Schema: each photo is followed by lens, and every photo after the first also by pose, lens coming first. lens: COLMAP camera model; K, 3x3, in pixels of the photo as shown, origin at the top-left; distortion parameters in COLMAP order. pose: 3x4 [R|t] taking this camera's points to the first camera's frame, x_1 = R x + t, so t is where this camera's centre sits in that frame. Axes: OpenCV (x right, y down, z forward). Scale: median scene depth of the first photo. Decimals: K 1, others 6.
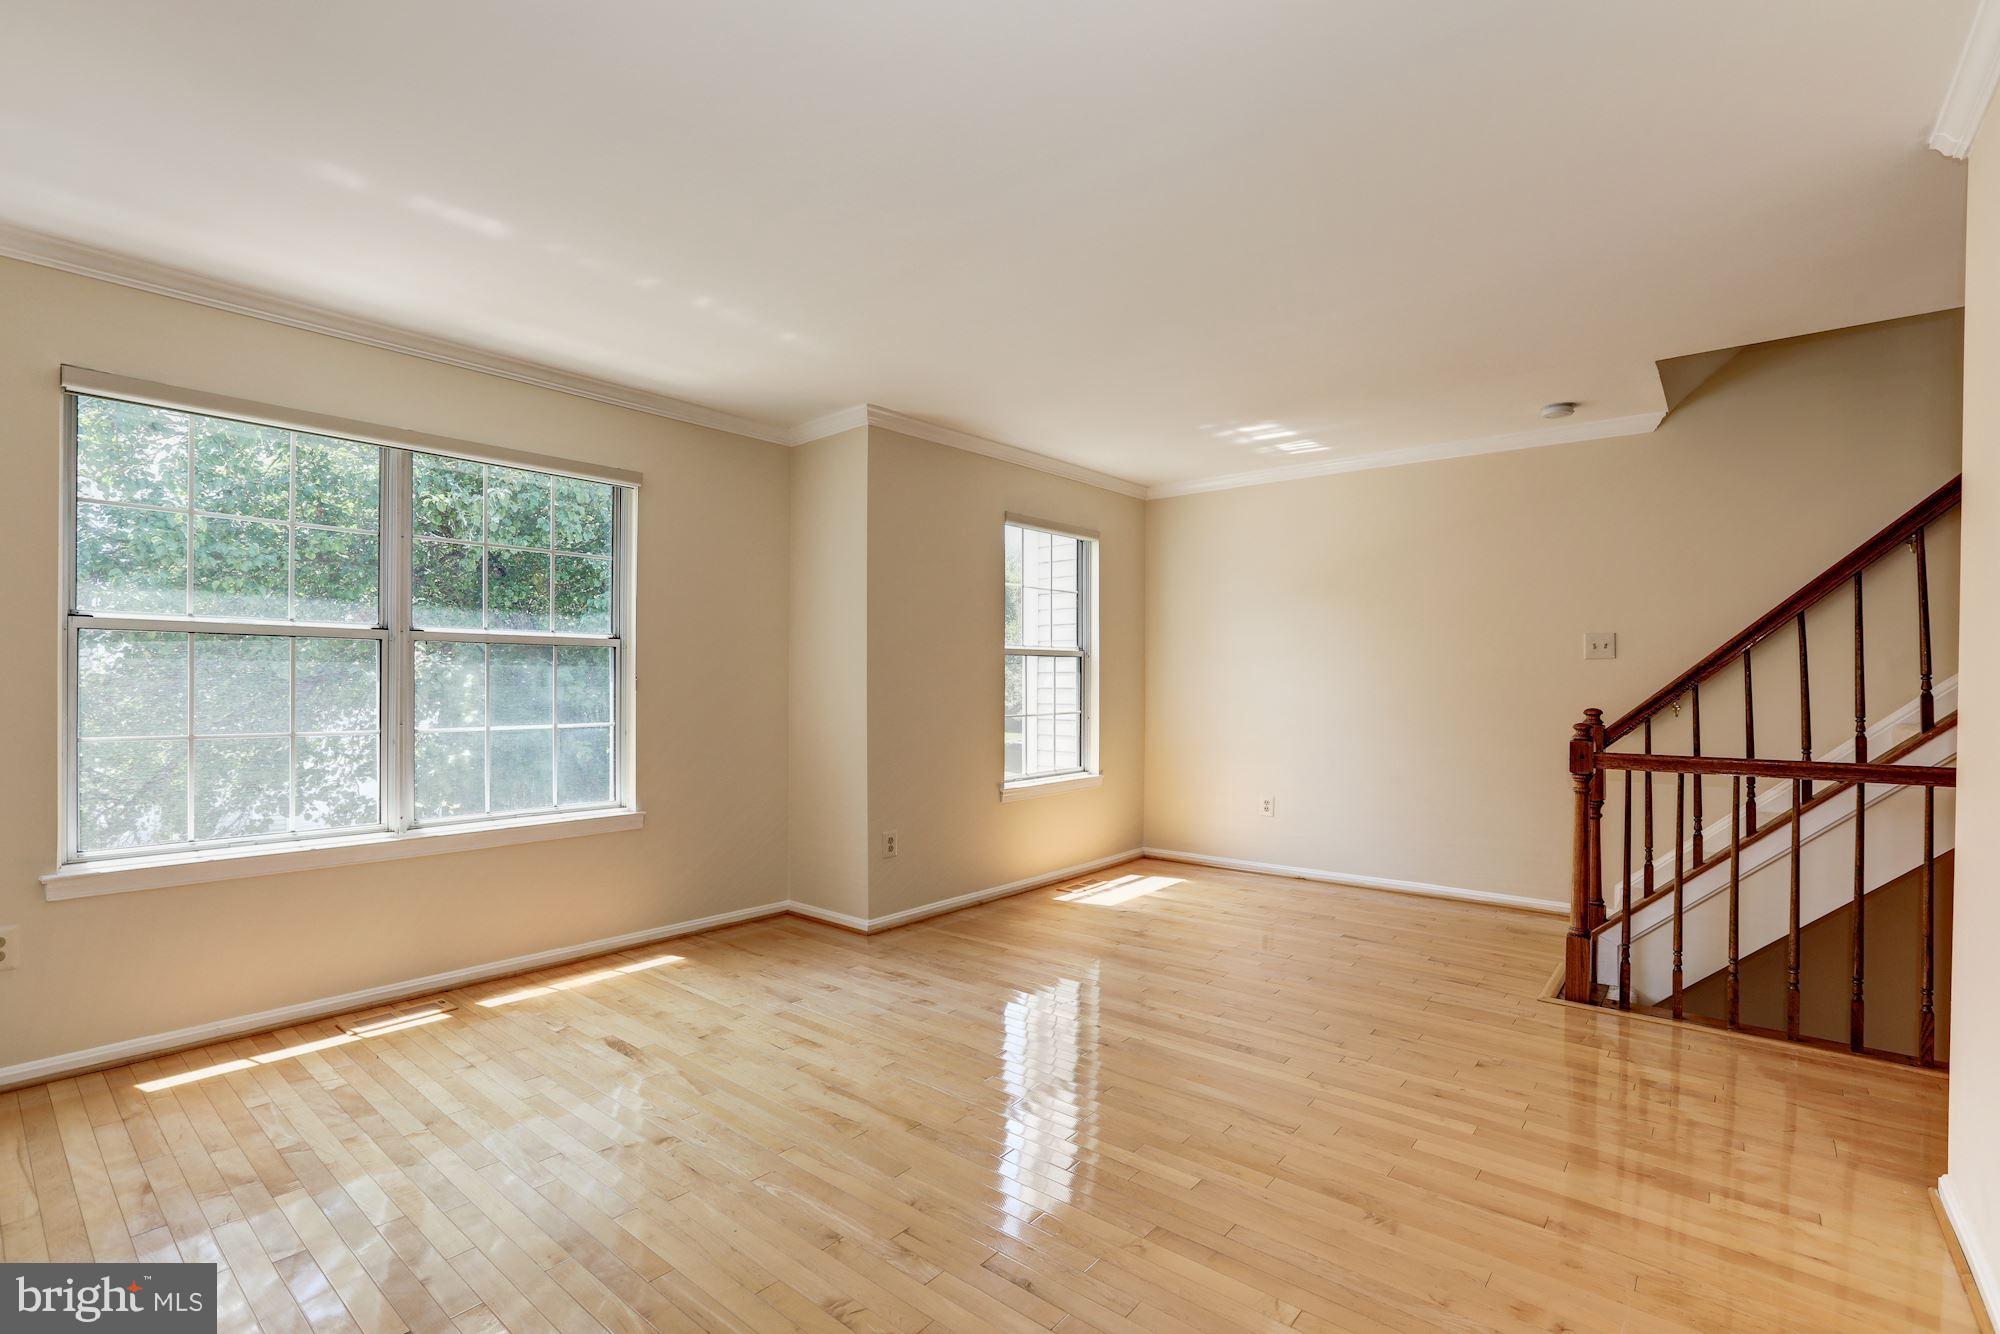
lens RADIAL K [[914.3, 0, 983.0], [0, 914.3, 667.5], [0, 0, 1]] dist [-0.055993, 0.027244]
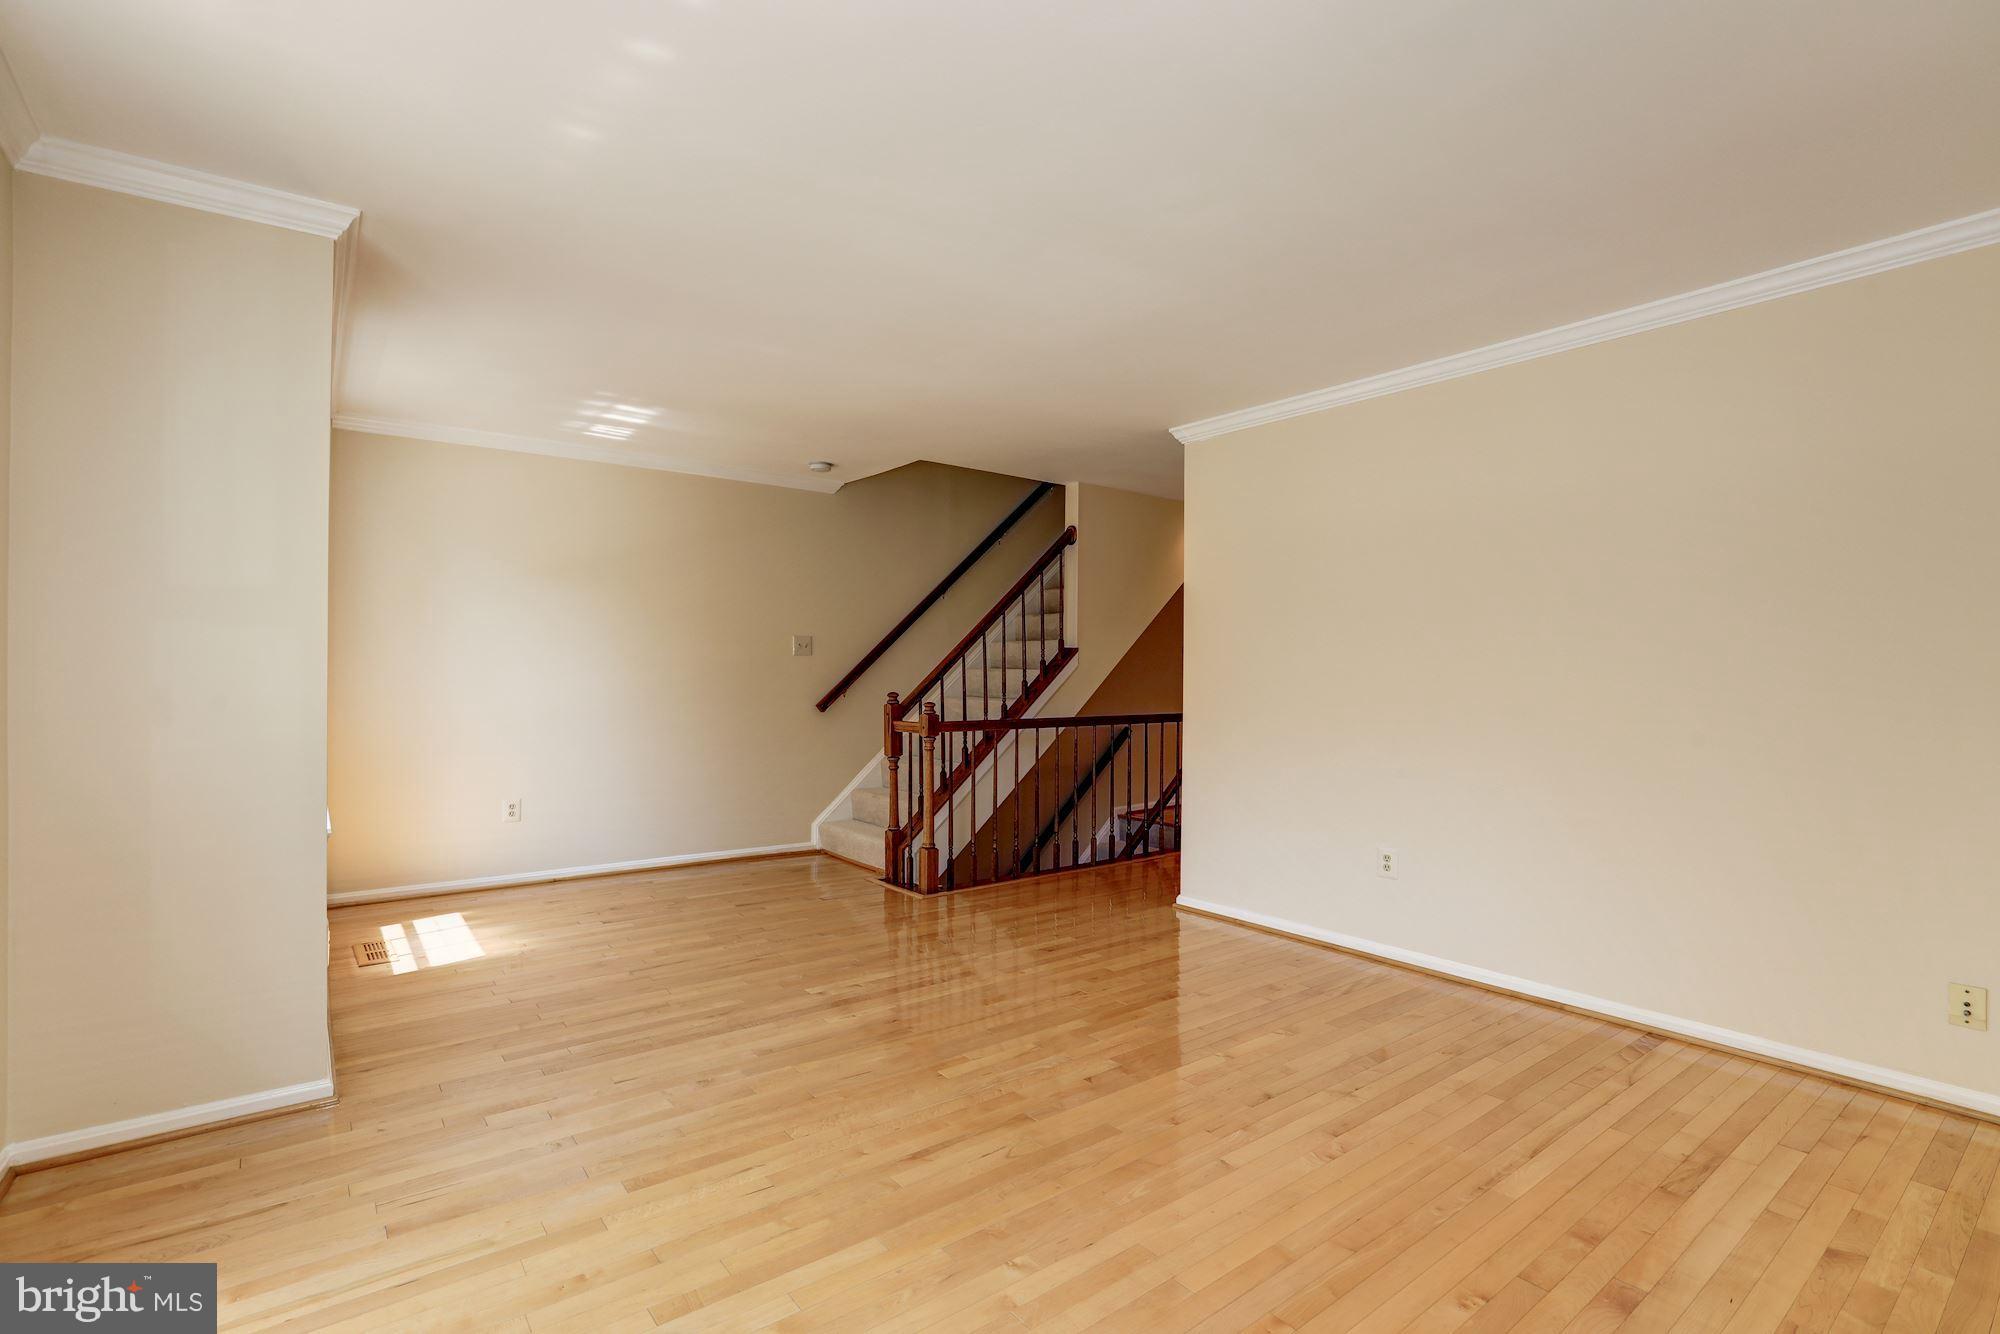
lens RADIAL K [[914.3, 0, 983.0], [0, 914.3, 667.5], [0, 0, 1]] dist [-0.055993, 0.027244]
pose [[0.224754, 0.002155, 0.974413, -0.780692], [-0.019151, 0.999814, 0.002206, -0.000156], [-0.974227, -0.019156, 0.224754, 0.598903]]
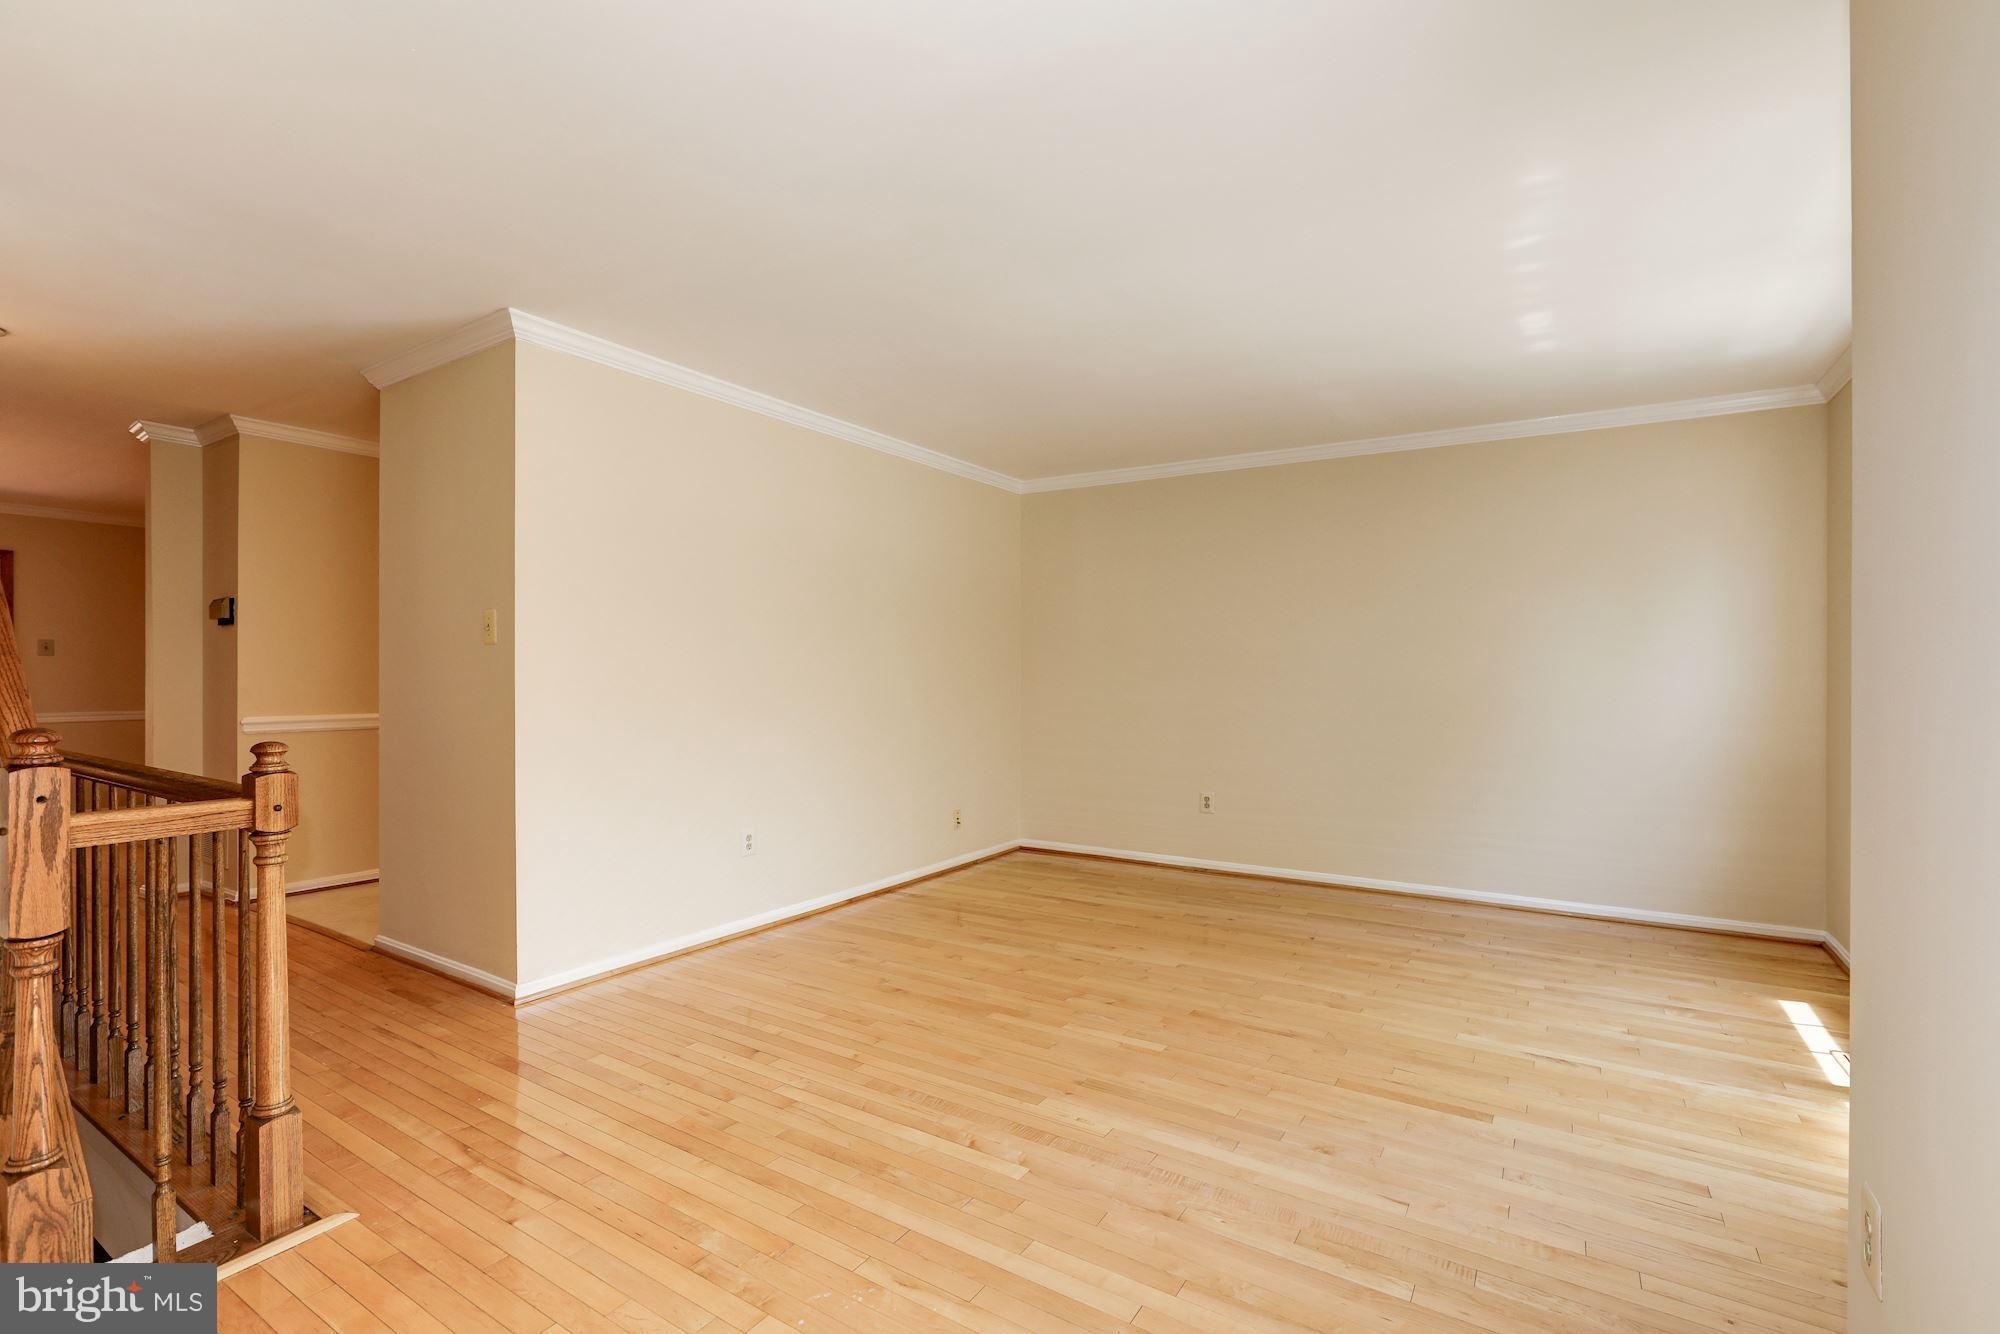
lens RADIAL K [[926.3, 0, 1000.0], [0, 926.3, 667.0], [0, 0, 1]] dist [-0.059745, 0.014659]
pose [[-0.991039, -0.010230, -0.133178, 0.279538], [-0.007341, 0.999727, -0.022161, 0.024147], [0.133368, -0.020984, -0.990844, 1.662774]]
